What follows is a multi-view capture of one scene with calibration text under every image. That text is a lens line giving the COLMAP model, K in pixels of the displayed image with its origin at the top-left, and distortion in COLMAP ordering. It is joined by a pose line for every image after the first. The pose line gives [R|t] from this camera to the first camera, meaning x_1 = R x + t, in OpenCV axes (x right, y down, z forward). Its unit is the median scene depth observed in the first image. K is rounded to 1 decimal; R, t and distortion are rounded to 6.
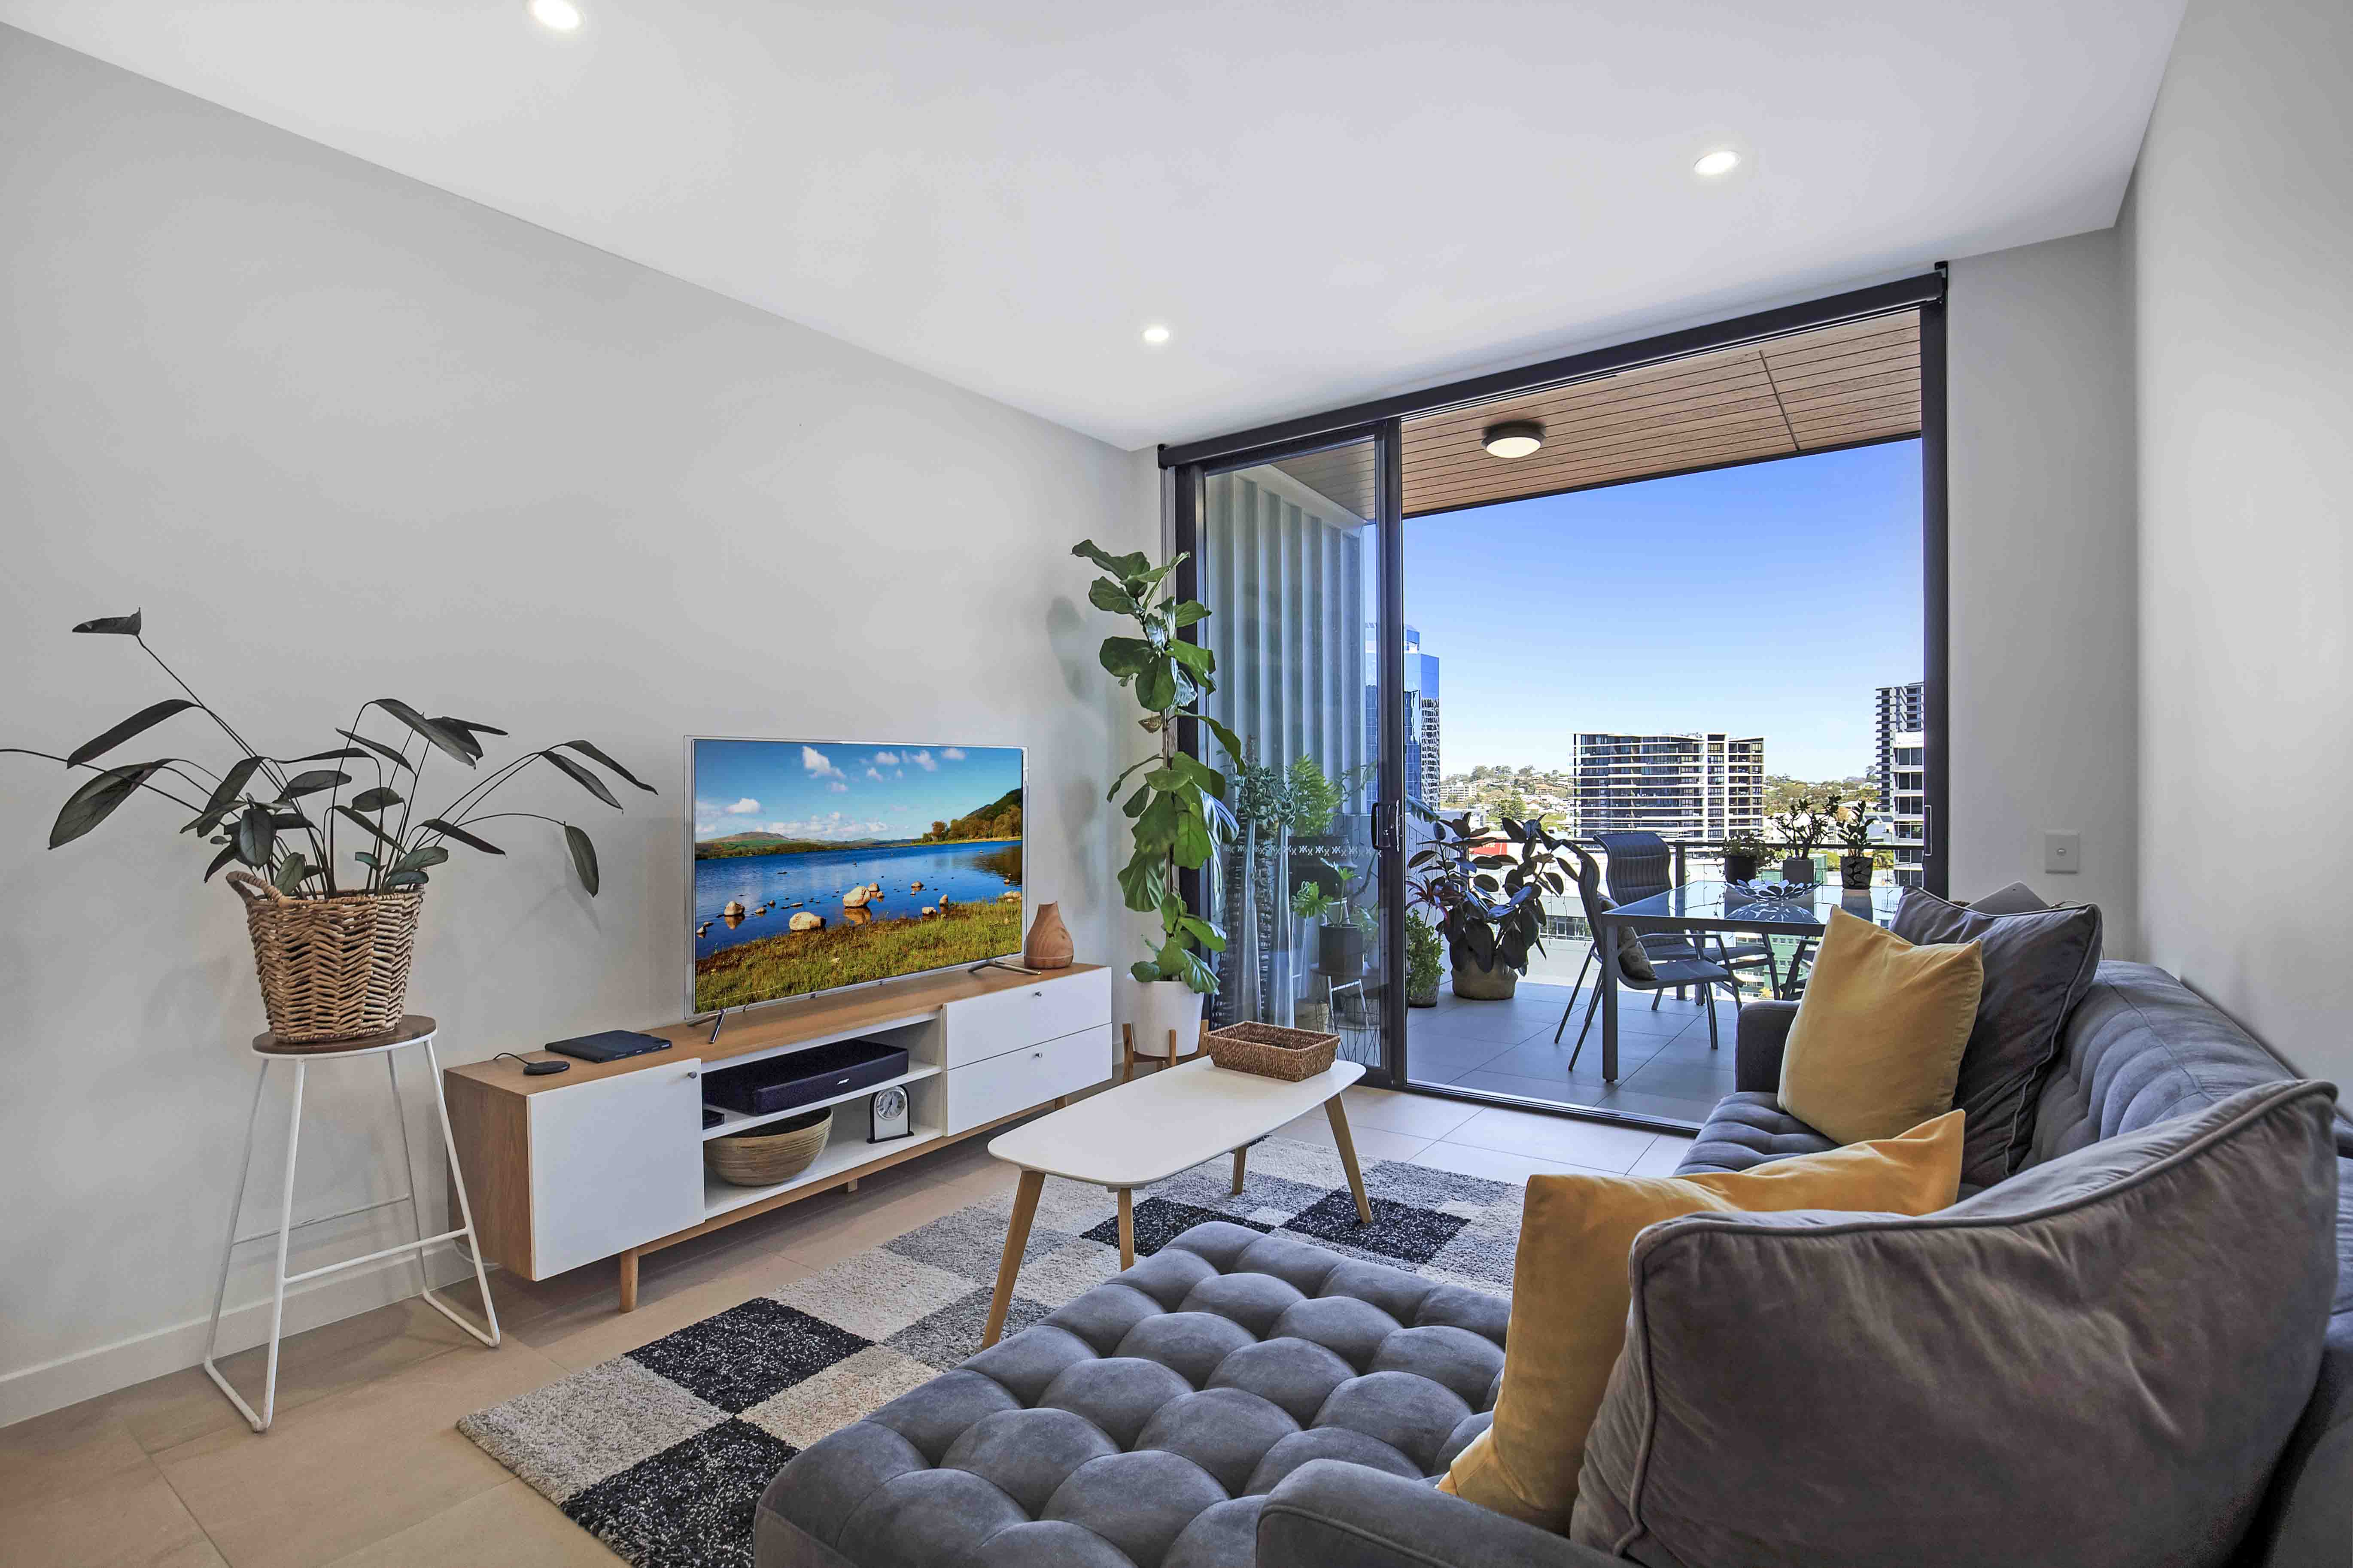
lens RADIAL K [[1101.0, 0, 1139.3], [0, 1101.0, 791.3], [0, 0, 1]] dist [-0.048538, 0.000677]
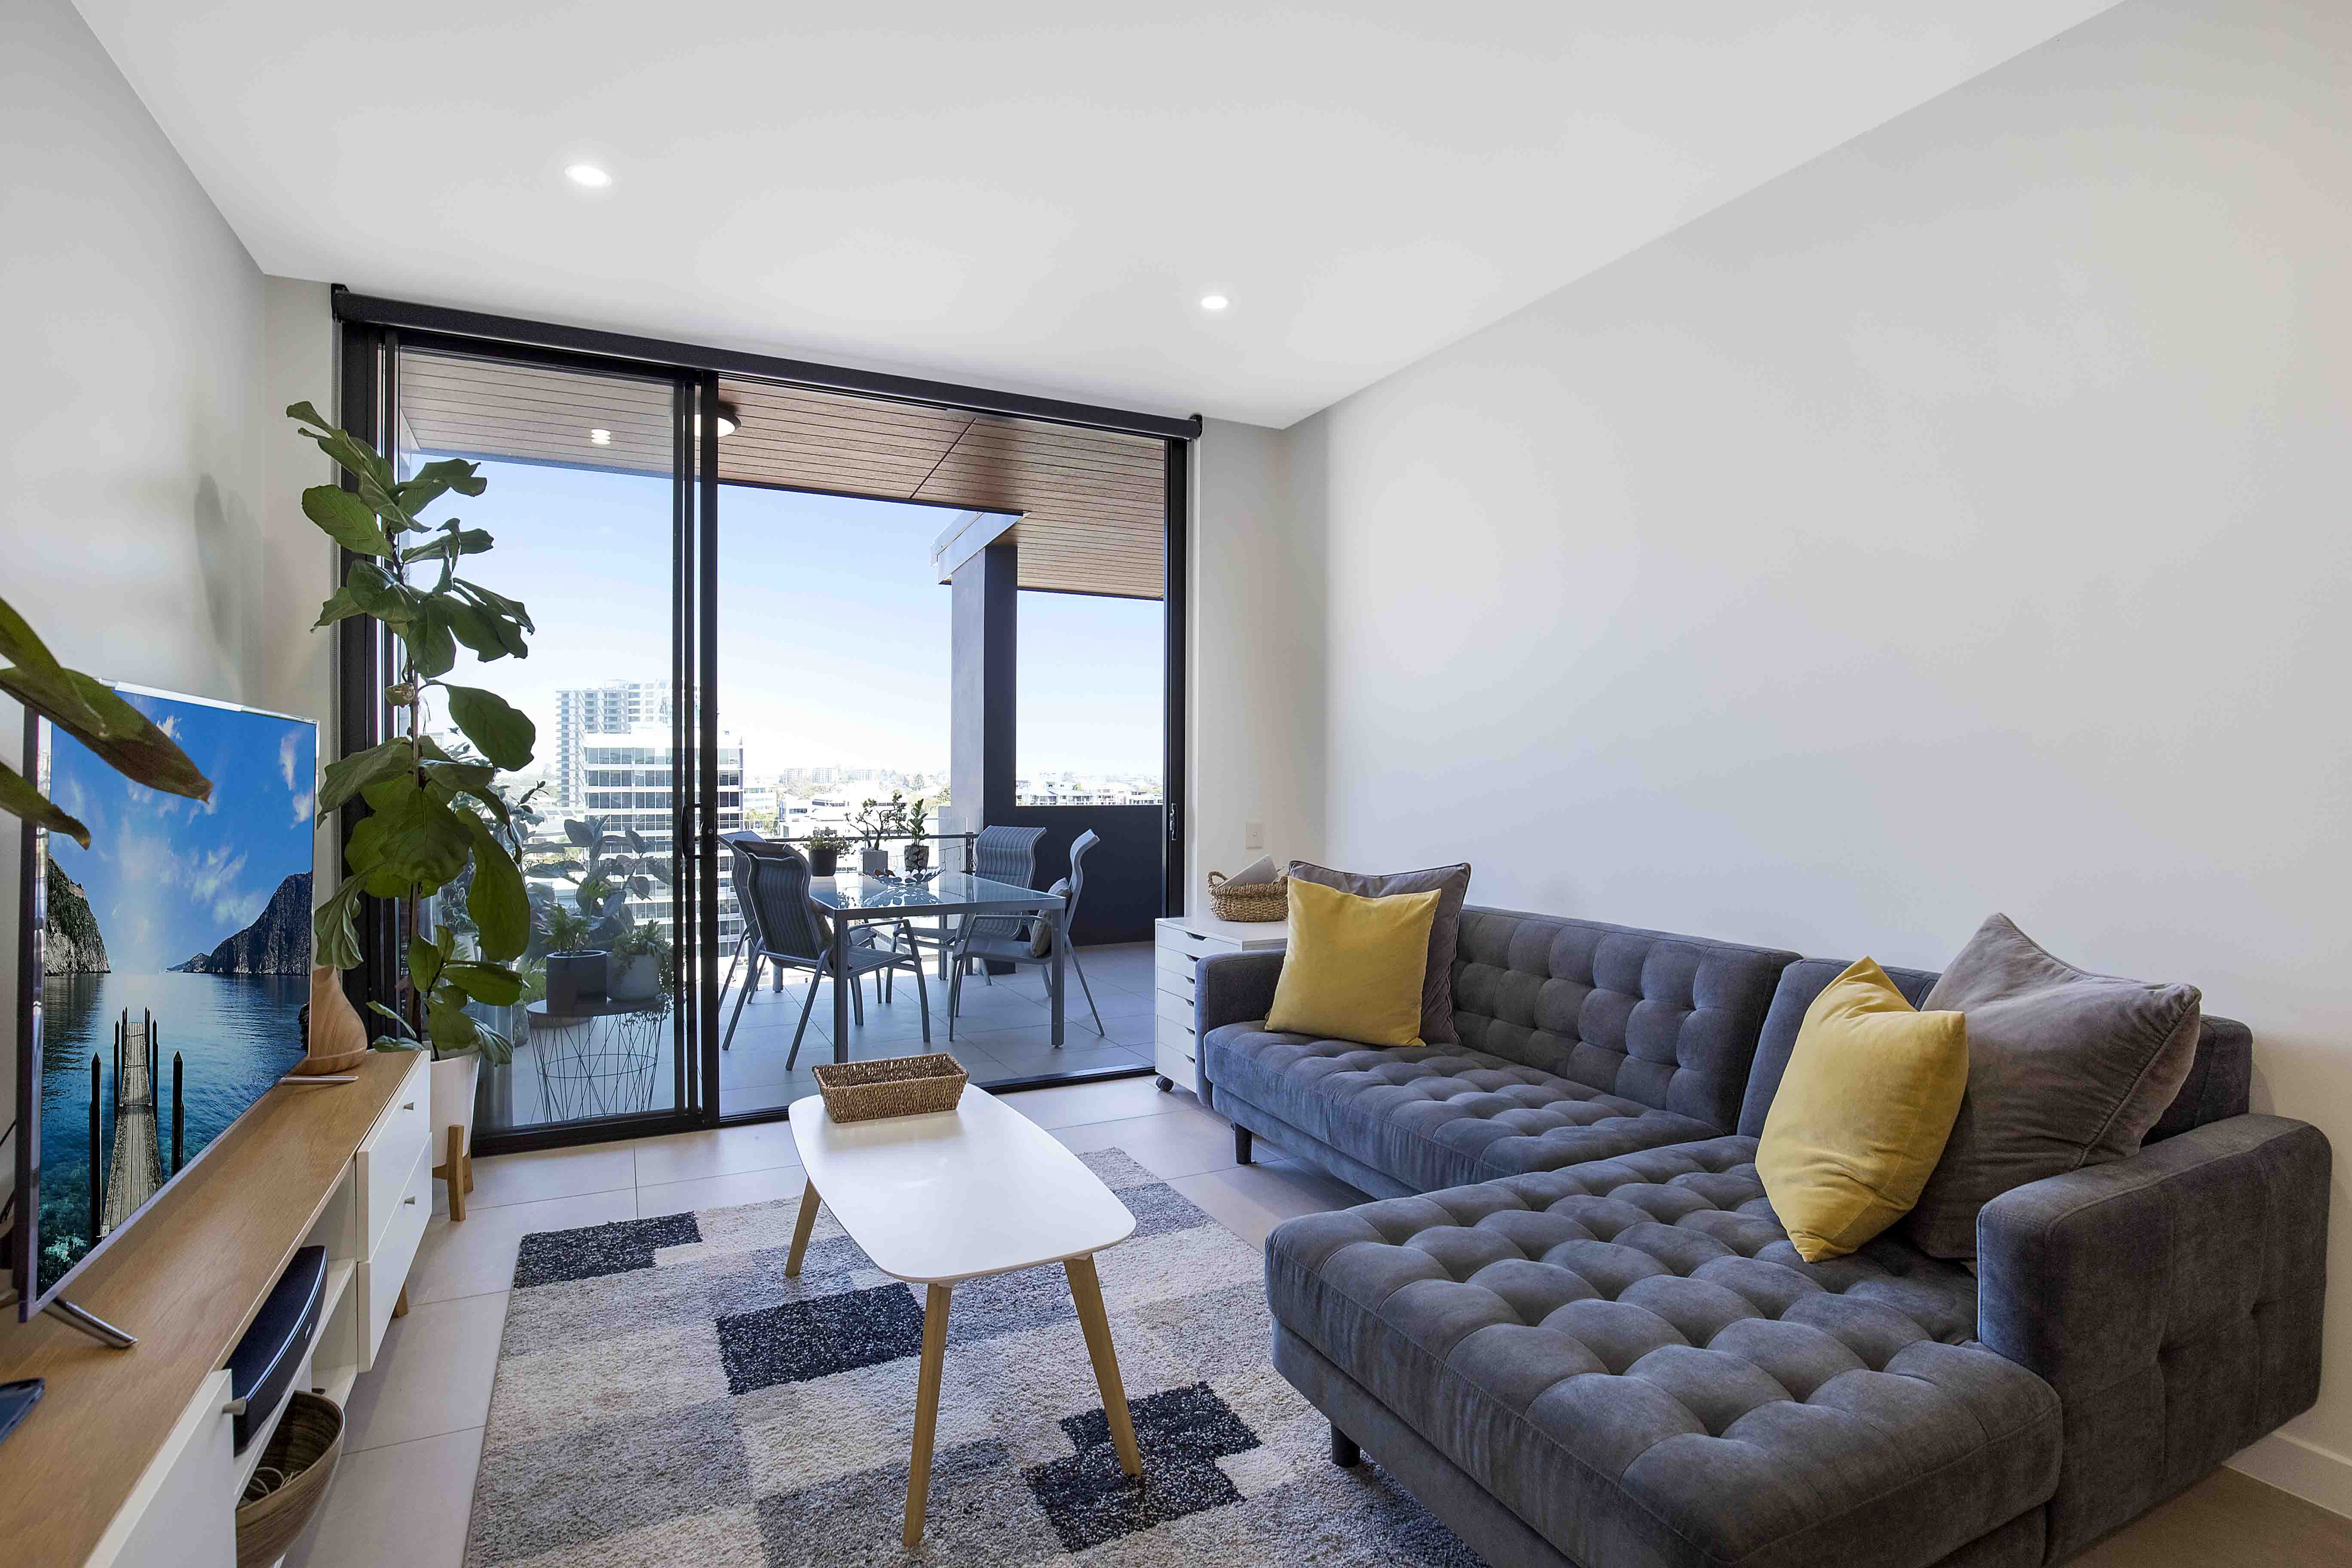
lens RADIAL K [[1100.5, 0, 1138.8], [0, 1100.5, 791.3], [0, 0, 1]] dist [-0.048538, 0.000677]
pose [[0.451493, 0.001977, 0.892272, -0.330709], [-0.005535, 0.999985, 0.000585, -0.002061], [-0.892257, -0.005203, 0.451497, 0.243361]]
